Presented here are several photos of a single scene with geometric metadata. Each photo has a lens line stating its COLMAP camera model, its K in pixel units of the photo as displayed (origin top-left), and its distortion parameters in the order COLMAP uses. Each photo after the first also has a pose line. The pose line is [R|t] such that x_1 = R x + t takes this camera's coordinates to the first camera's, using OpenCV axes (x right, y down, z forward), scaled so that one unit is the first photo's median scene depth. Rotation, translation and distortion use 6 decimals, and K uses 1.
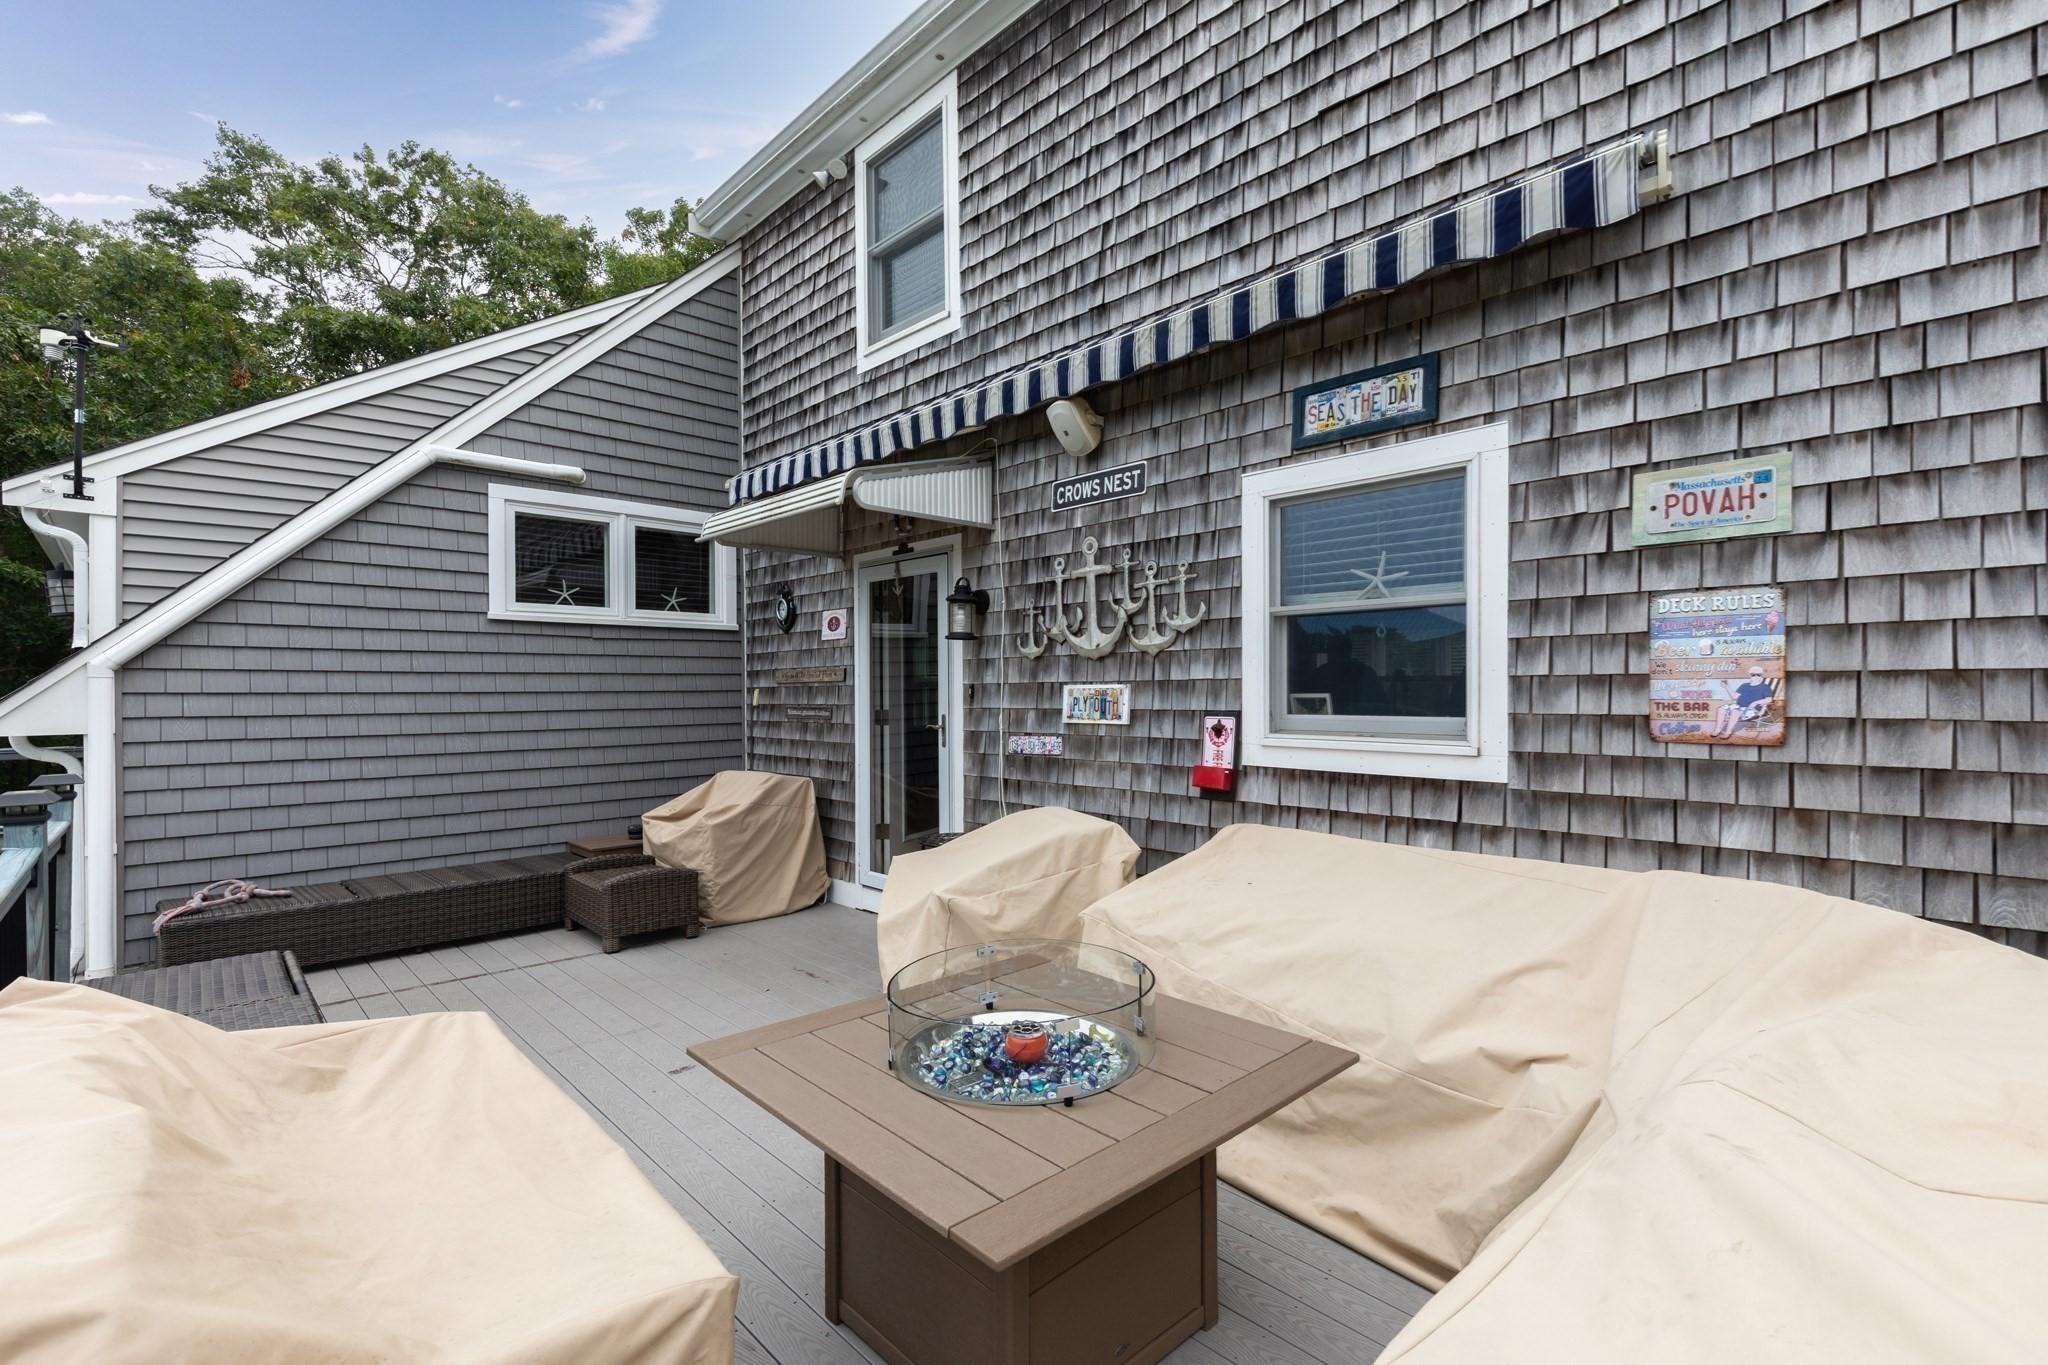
lens RADIAL K [[916.9, 0, 1029.6], [0, 916.9, 694.5], [0, 0, 1]] dist [0.004363, -0.000018]
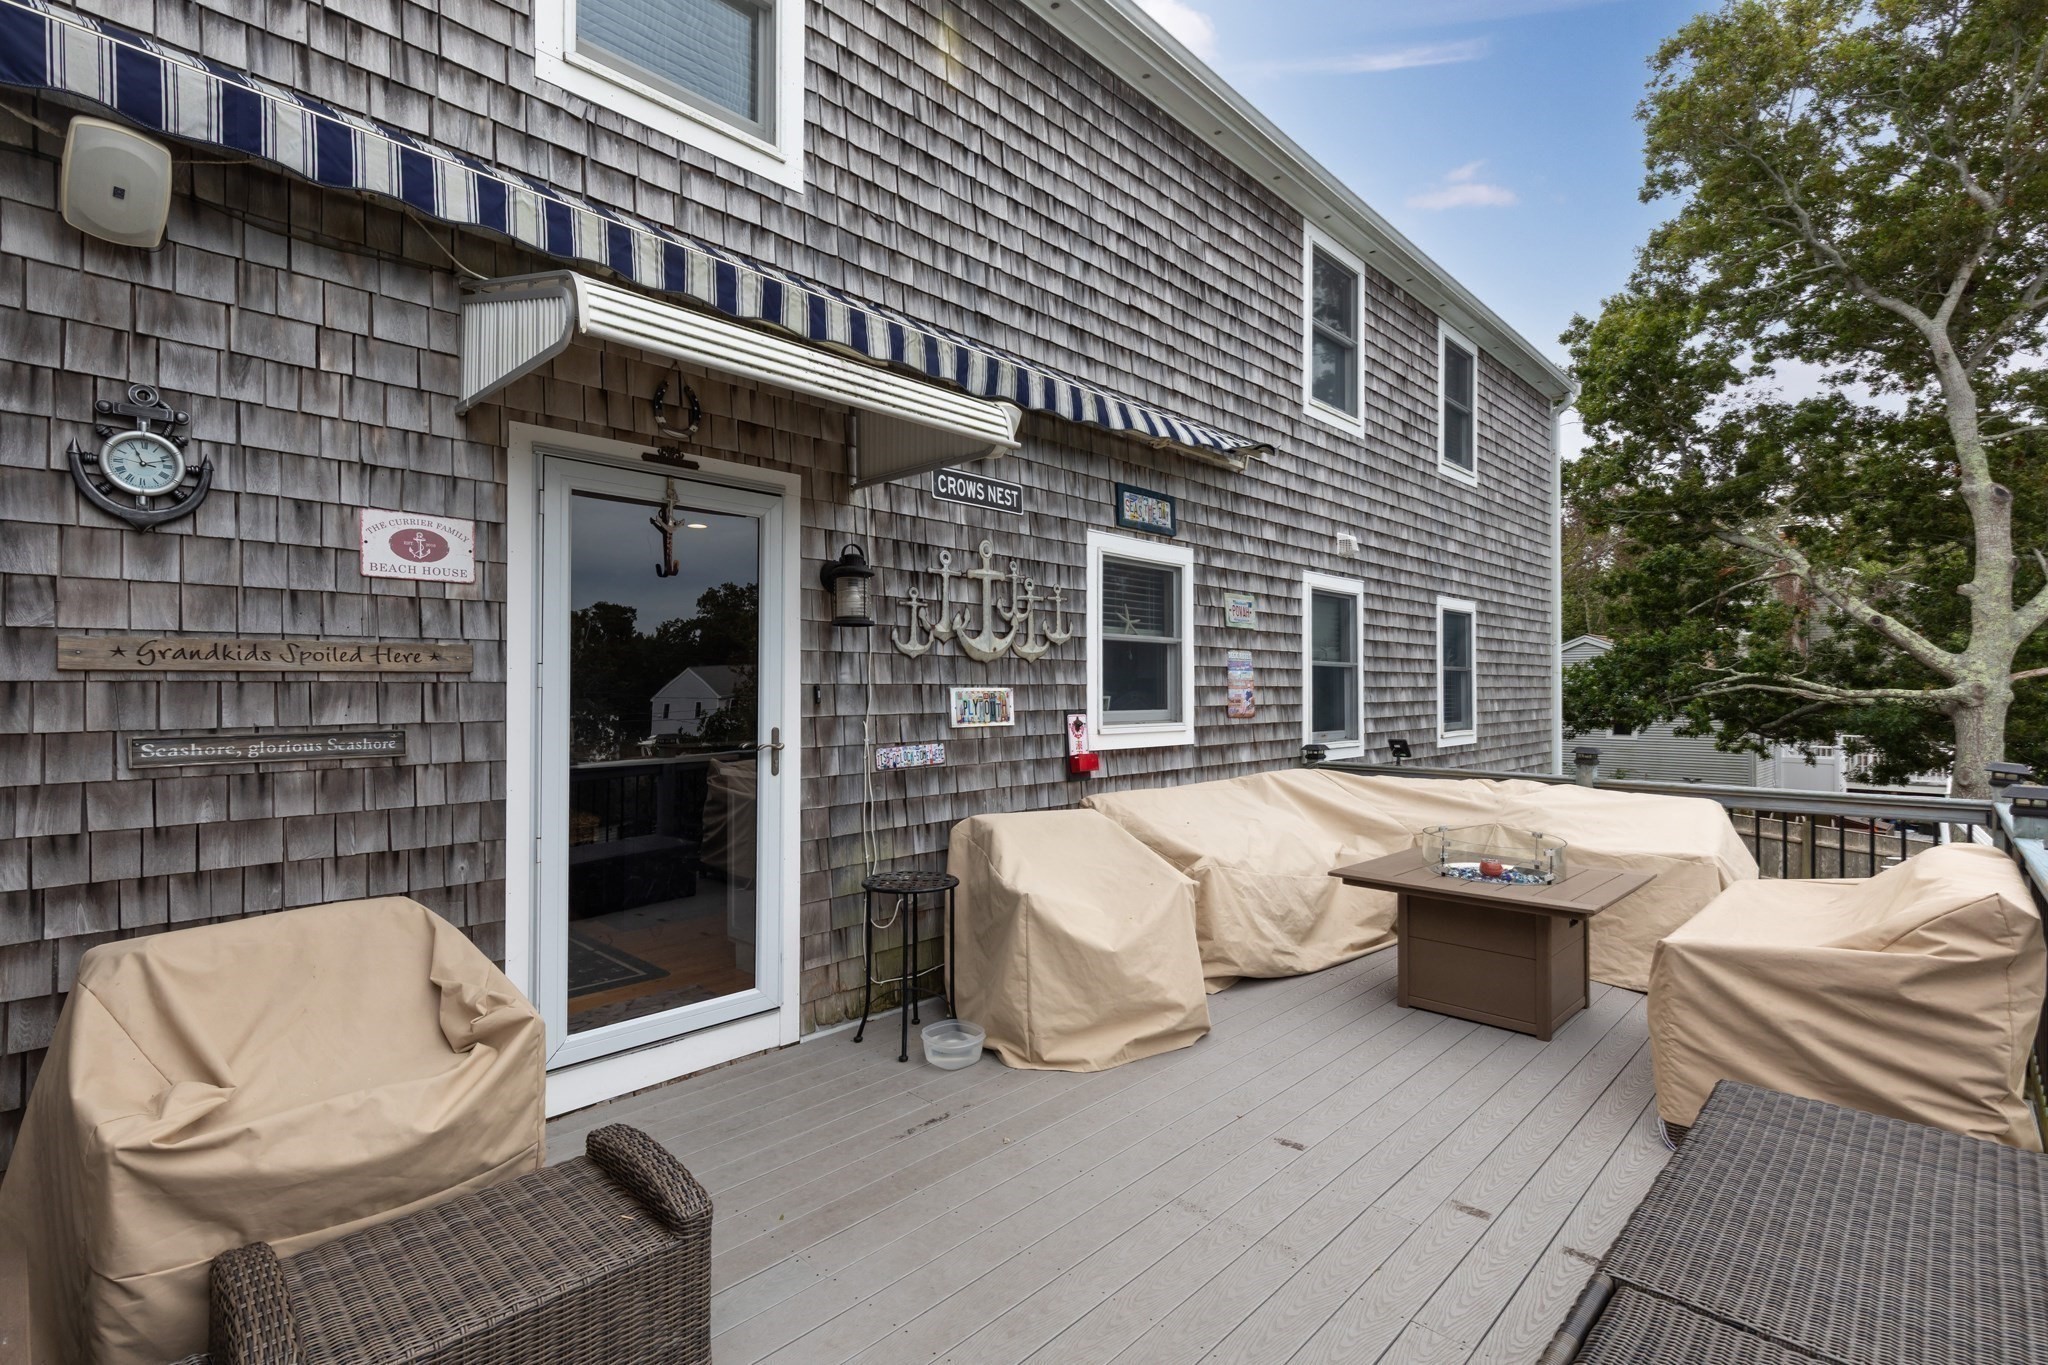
lens RADIAL K [[982.2, 0, 1004.9], [0, 982.2, 682.4], [0, 0, 1]] dist [0.003872, 0.000146]
pose [[-0.053293, 0.013702, 0.998485, -1.036621], [0.003922, 0.999901, -0.013512, -0.001810], [-0.998571, 0.003196, -0.053342, 1.068402]]
